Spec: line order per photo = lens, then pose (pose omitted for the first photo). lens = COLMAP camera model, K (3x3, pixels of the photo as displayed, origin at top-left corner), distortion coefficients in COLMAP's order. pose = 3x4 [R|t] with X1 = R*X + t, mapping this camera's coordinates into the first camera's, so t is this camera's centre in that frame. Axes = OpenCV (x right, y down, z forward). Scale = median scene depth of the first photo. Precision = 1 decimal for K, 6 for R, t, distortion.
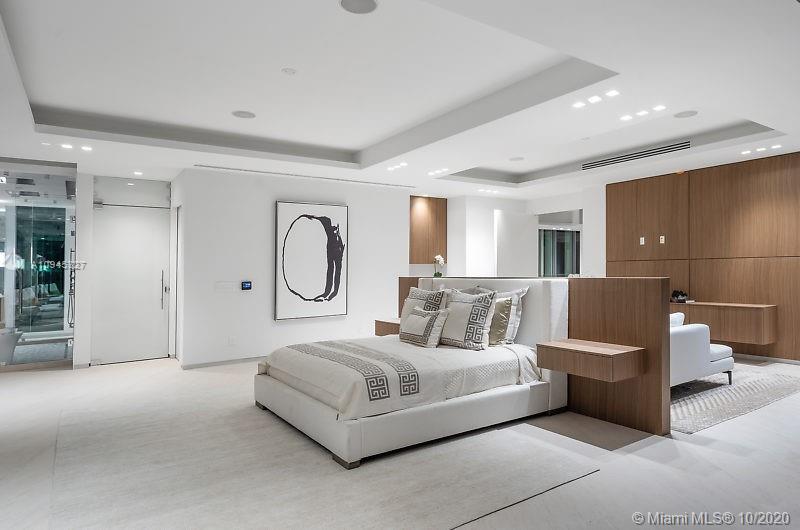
lens RADIAL K [[501.9, 0, 401.9], [0, 501.9, 262.5], [0, 0, 1]] dist [0.006009, -0.002228]
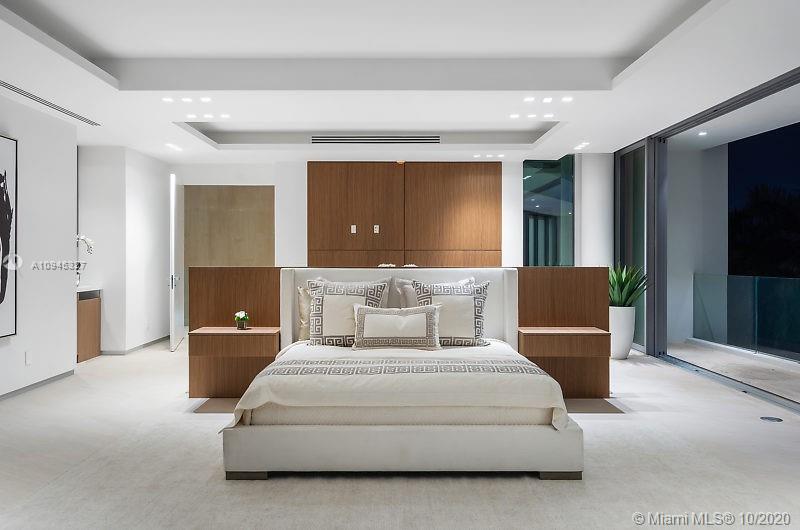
lens RADIAL K [[658.4, 0, 400.3], [0, 658.4, 265.8], [0, 0, 1]] dist [-0.007357, 0.001898]
pose [[0.574380, 0.002868, 0.818584, -0.563132], [-0.021960, 0.999688, 0.011906, 0.010830], [-0.818294, -0.024814, 0.574264, 0.267926]]
